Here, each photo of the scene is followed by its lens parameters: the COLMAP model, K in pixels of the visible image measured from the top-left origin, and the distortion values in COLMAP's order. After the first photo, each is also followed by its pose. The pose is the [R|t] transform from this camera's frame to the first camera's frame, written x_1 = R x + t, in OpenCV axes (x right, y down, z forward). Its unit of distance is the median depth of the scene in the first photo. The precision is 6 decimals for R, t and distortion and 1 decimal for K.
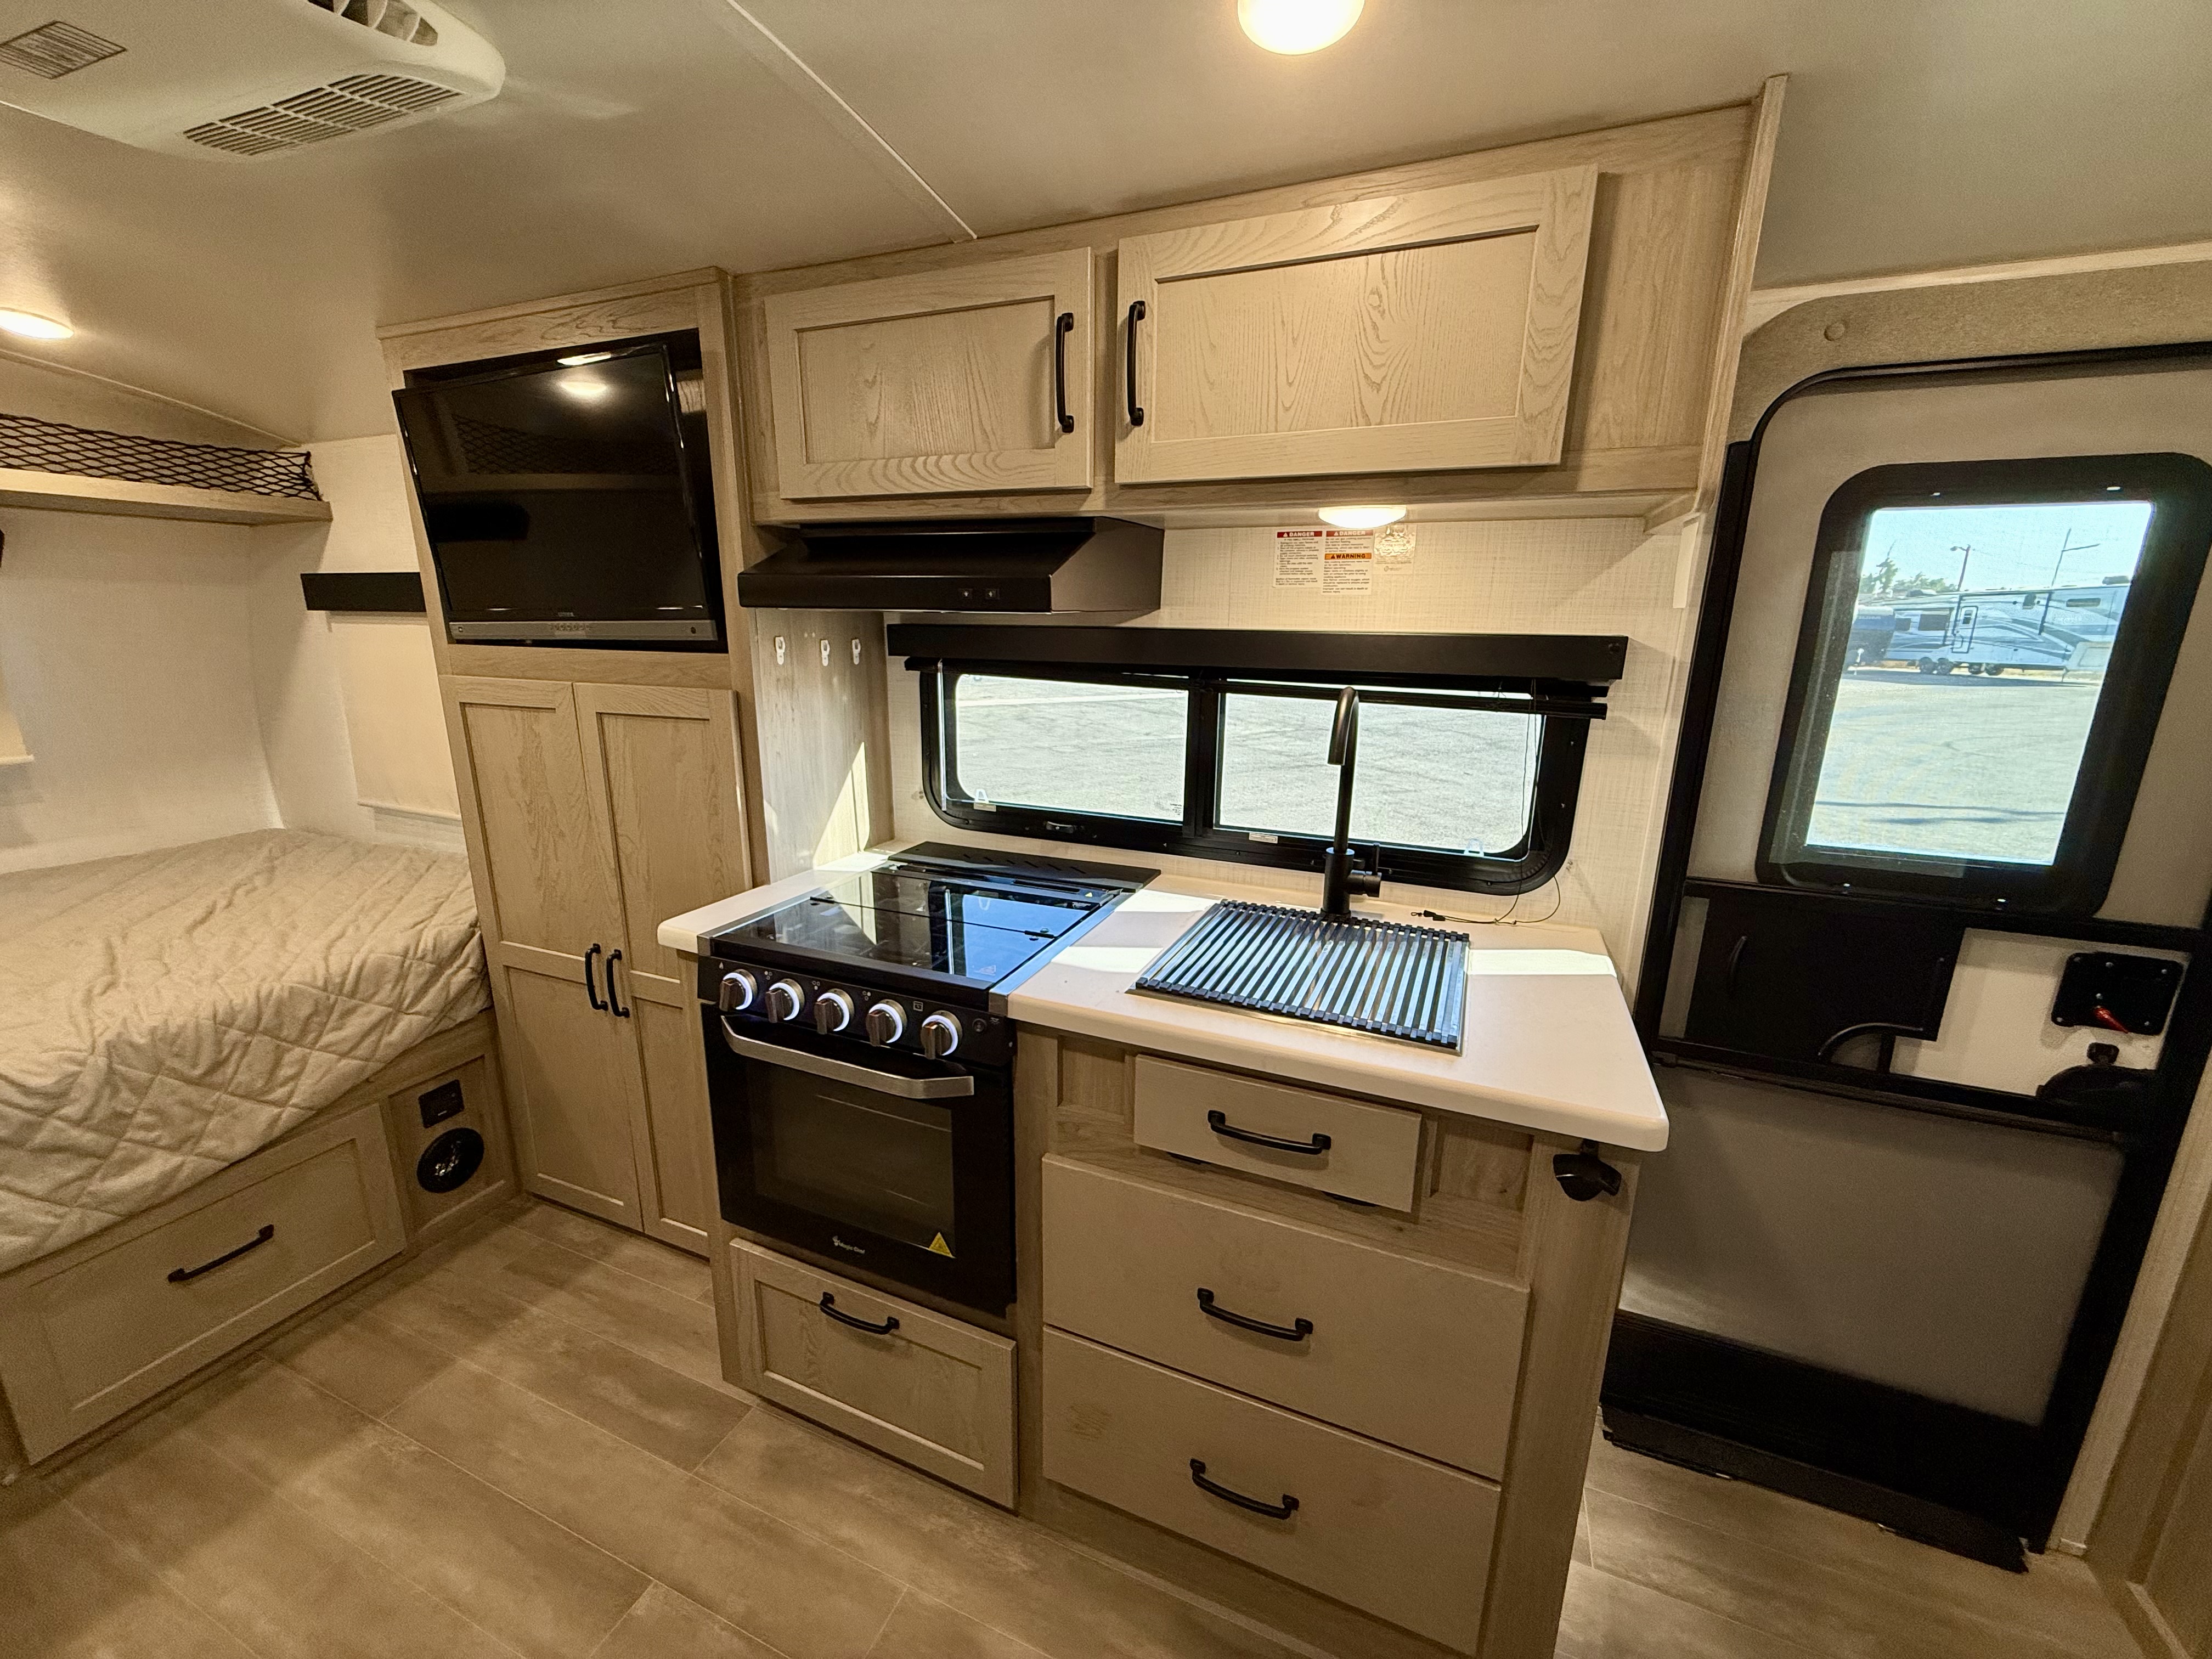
lens RADIAL K [[881.9, 0, 1104.1], [0, 881.9, 828.6], [0, 0, 1]] dist [0.000593, -0.000072]
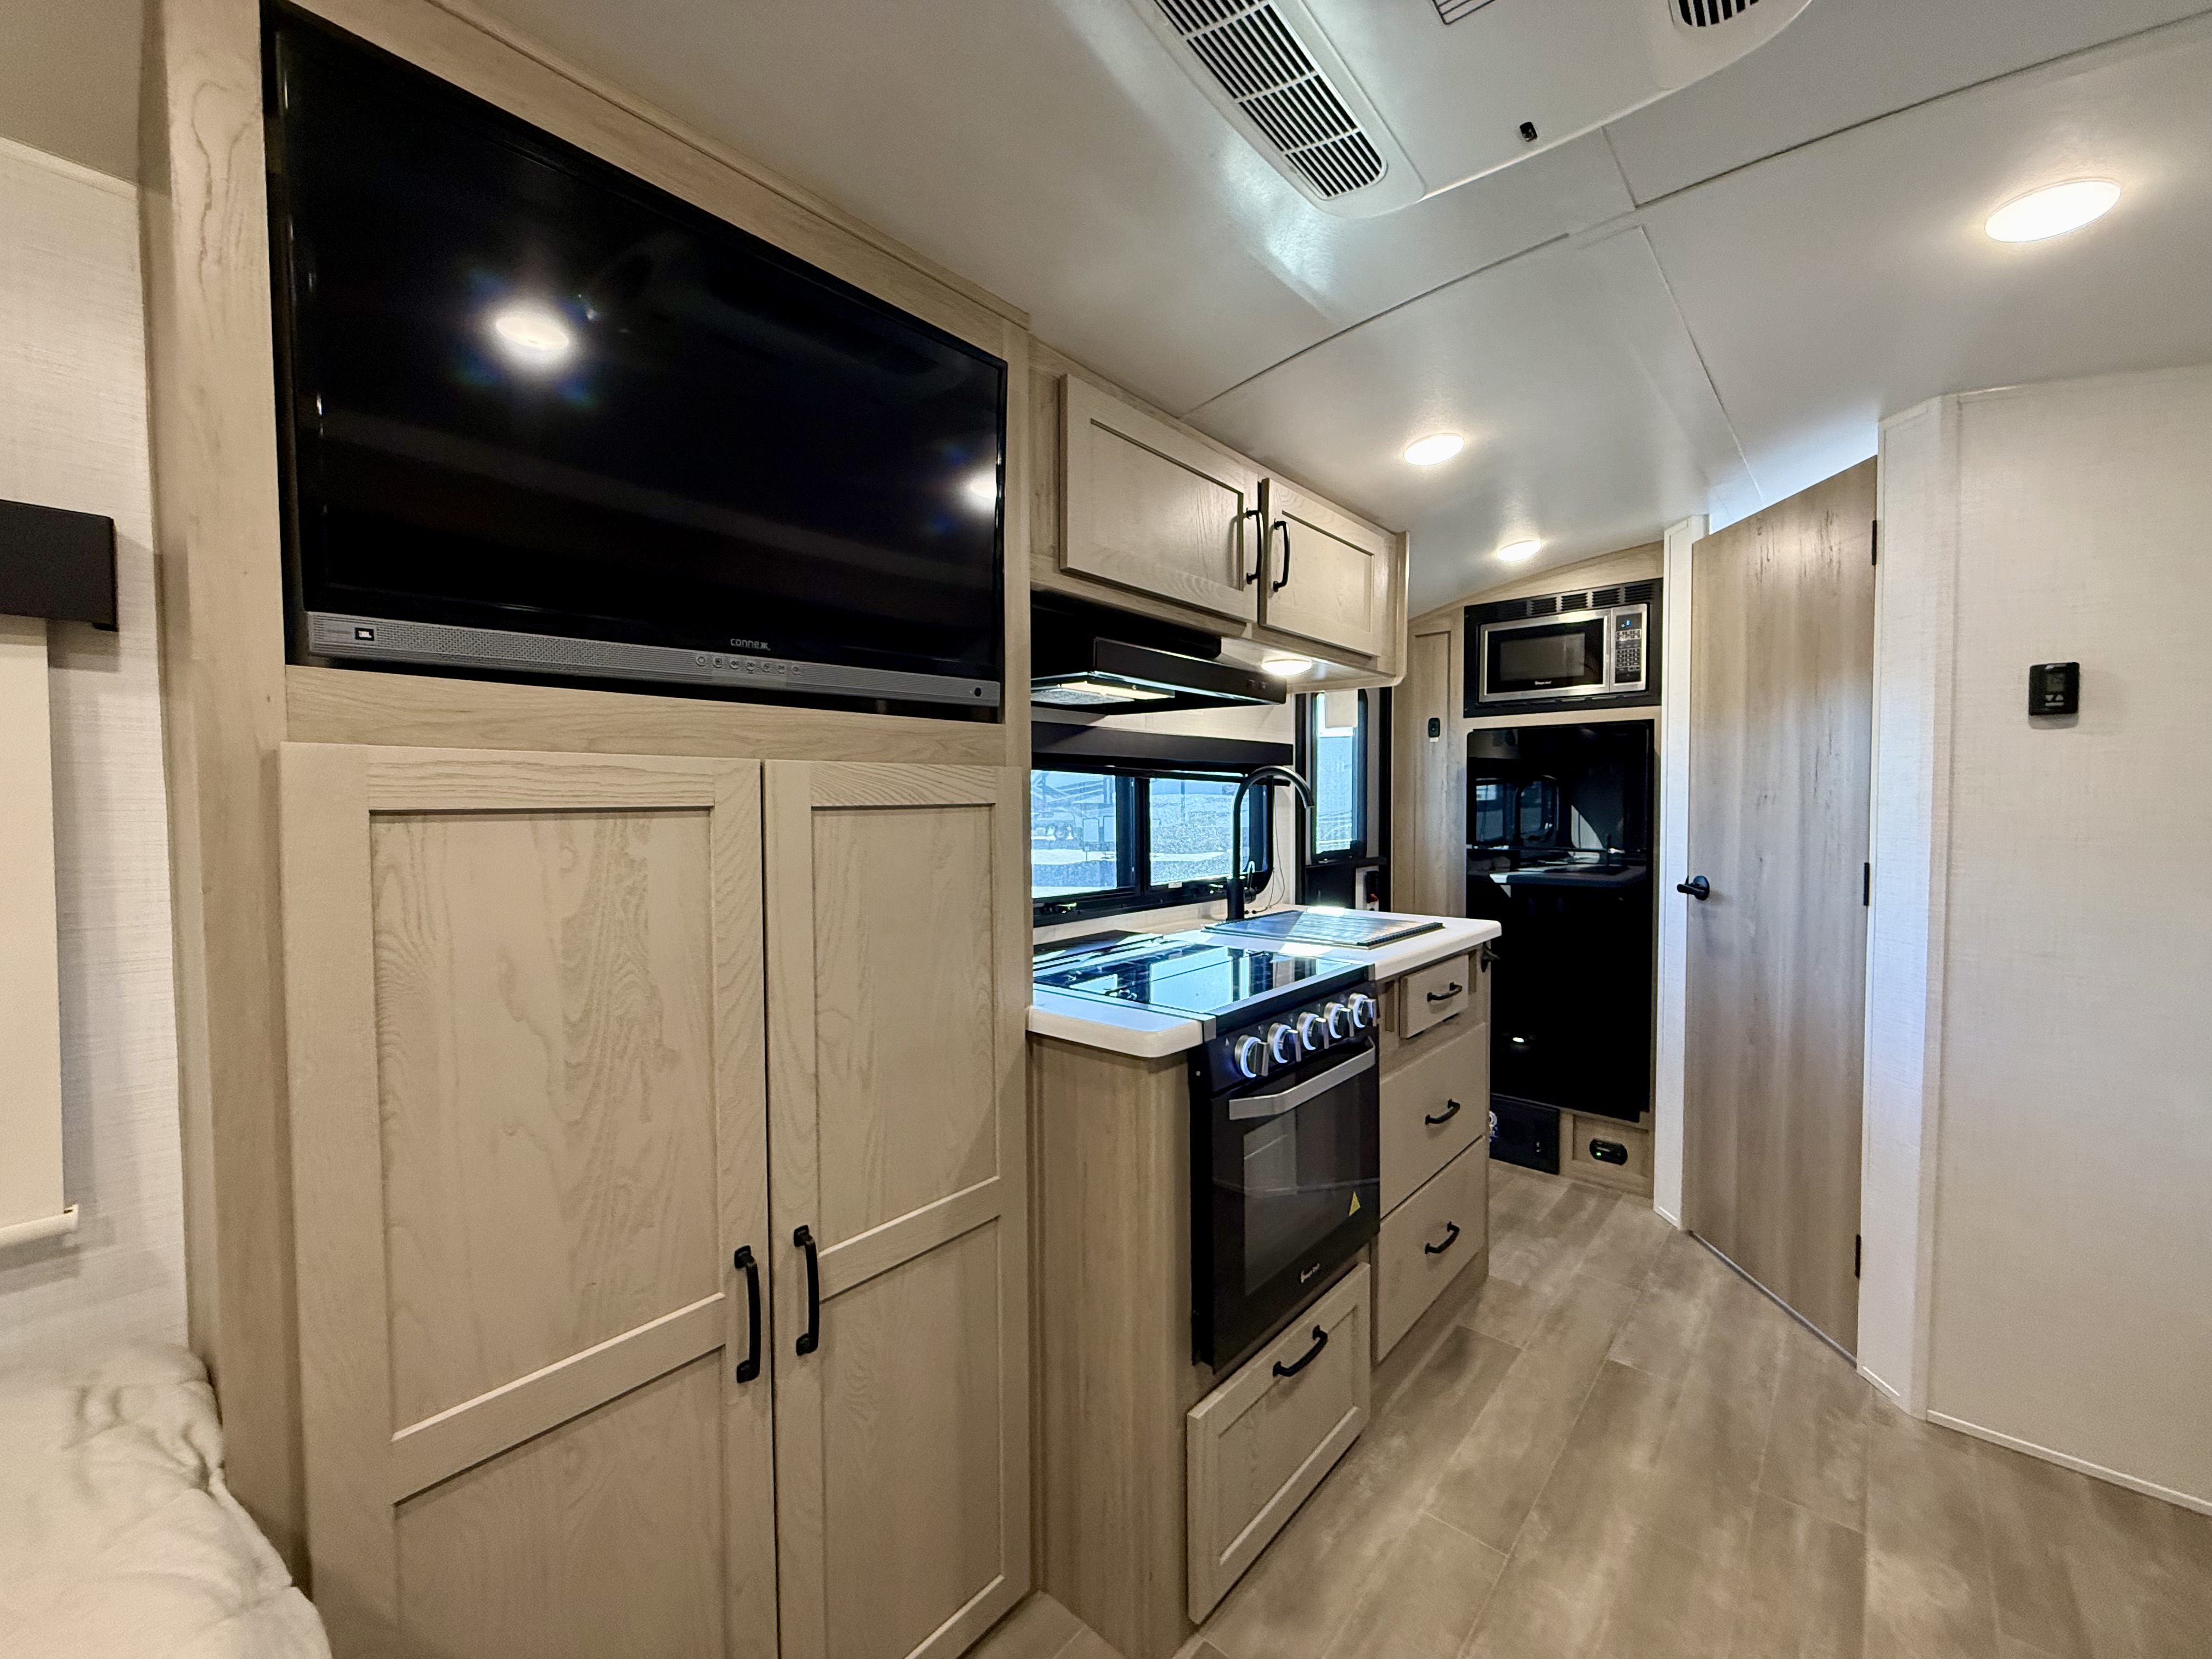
lens RADIAL K [[879.5, 0, 1102.4], [0, 879.5, 827.2], [0, 0, 1]] dist [-0.000790, -0.000407]
pose [[0.317824, -0.041882, 0.947224, -1.121434], [0.232010, 0.972088, -0.034865, -0.052767], [-0.919326, 0.230847, 0.318670, 0.646547]]
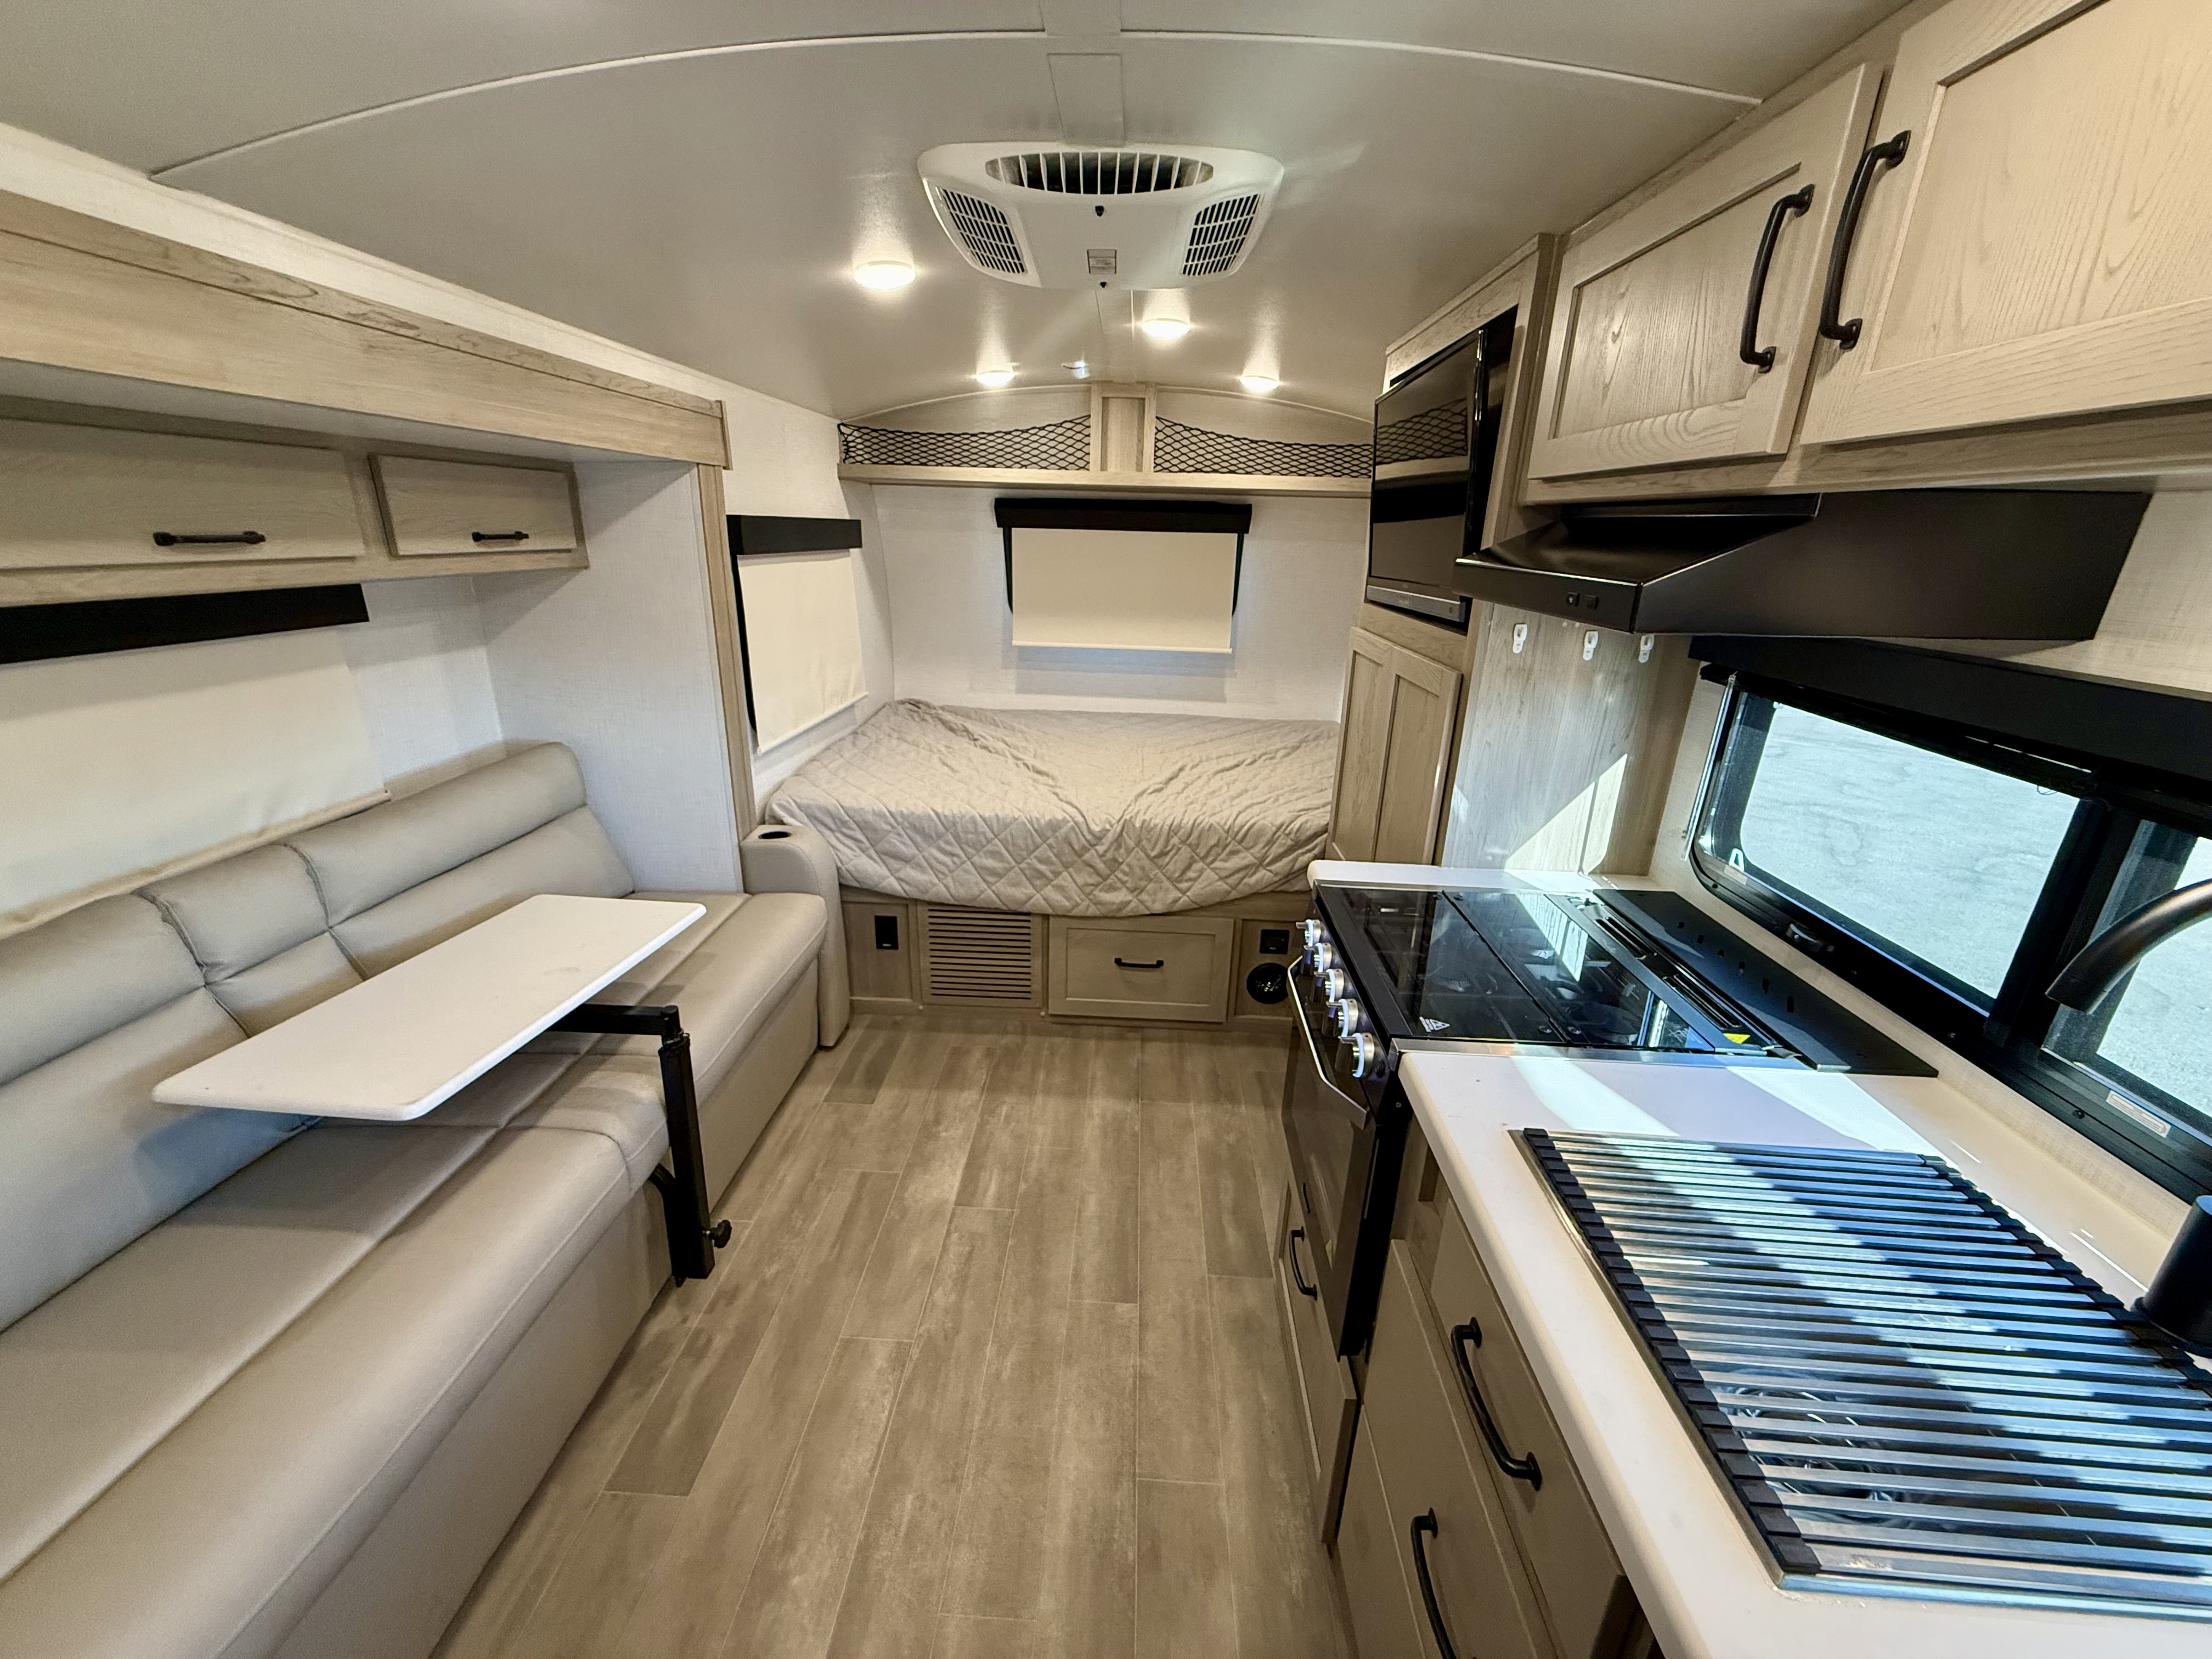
lens RADIAL K [[879.5, 0, 1102.4], [0, 879.5, 827.2], [0, 0, 1]] dist [-0.000790, -0.000407]
pose [[0.346237, 0.300019, -0.888881, 0.370034], [-0.242554, 0.943898, 0.224109, -0.111721], [0.906249, 0.138007, 0.399583, 0.240869]]
